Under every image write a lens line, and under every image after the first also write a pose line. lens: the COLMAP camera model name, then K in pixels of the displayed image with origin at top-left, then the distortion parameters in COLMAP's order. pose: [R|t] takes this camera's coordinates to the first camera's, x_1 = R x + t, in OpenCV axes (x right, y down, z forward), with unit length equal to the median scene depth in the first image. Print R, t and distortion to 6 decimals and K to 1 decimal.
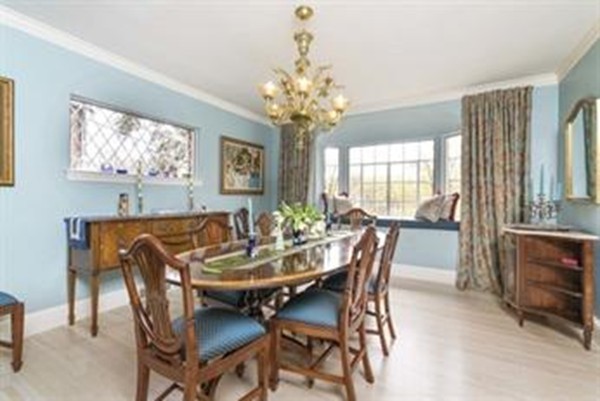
lens RADIAL K [[281.2, 0, 298.7], [0, 281.2, 199.2], [0, 0, 1]] dist [-0.000706, -0.000081]
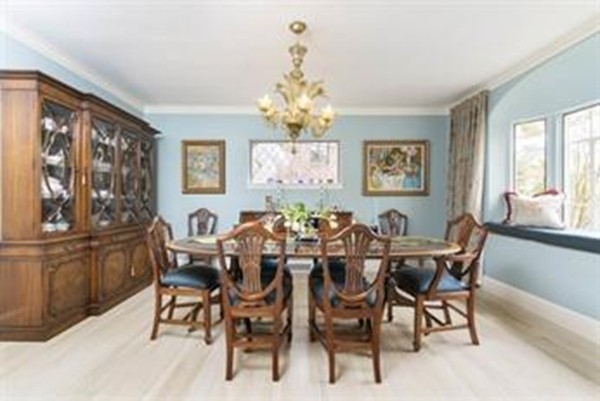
lens RADIAL K [[281.2, 0, 299.9], [0, 281.2, 201.4], [0, 0, 1]] dist [-0.000706, -0.000081]
pose [[0.513366, 0.001993, -0.858168, 0.468086], [-0.000975, 0.999998, 0.001739, 0.002218], [0.858169, -0.000056, 0.513367, 0.221748]]
